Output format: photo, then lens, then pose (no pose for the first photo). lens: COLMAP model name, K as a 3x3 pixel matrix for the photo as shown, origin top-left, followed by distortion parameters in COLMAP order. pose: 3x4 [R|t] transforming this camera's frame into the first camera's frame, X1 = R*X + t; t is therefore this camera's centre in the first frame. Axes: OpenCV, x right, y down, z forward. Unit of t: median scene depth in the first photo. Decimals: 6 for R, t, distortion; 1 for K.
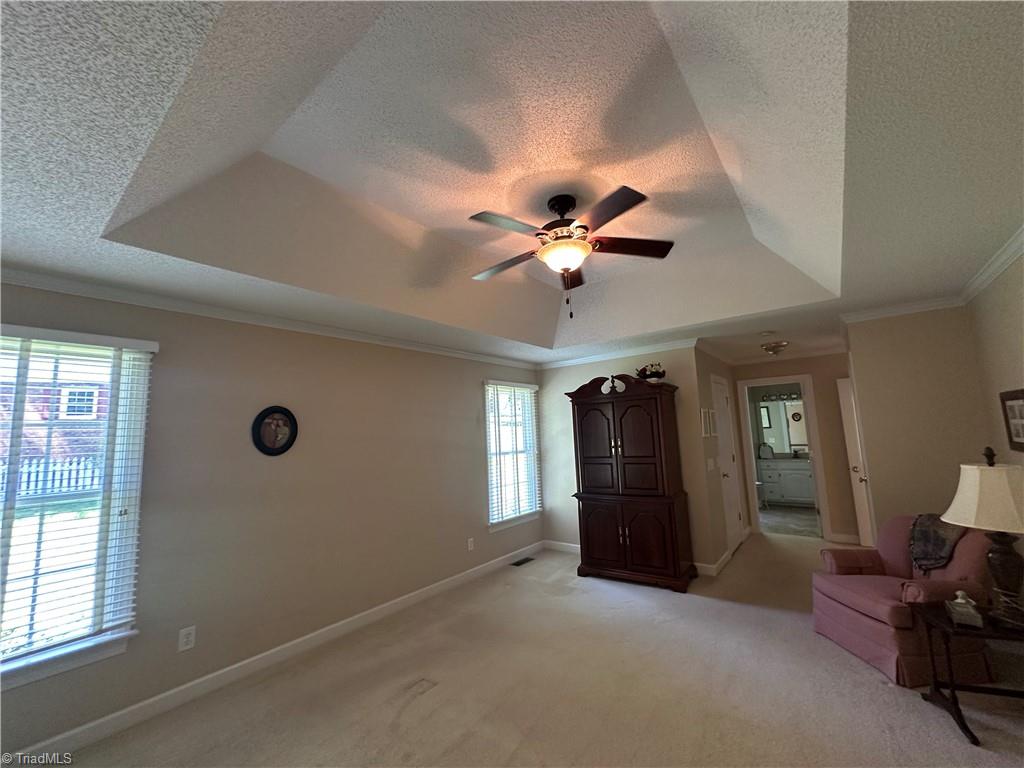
lens RADIAL K [[409.8, 0, 512.5], [0, 409.8, 383.8], [0, 0, 1]] dist [-0.003193, 0.000472]
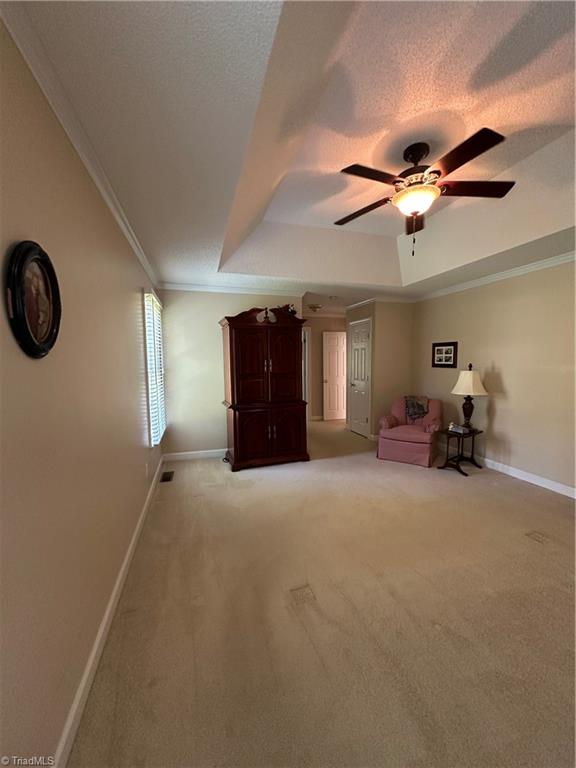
lens RADIAL K [[307.3, 0, 288.0], [0, 307.3, 384.0], [0, 0, 1]] dist [-0.003193, 0.000472]
pose [[0.567633, -0.028795, 0.822778, -0.509743], [-0.115906, 0.986639, 0.114493, 0.097502], [-0.815082, -0.160355, 0.556711, 0.430202]]
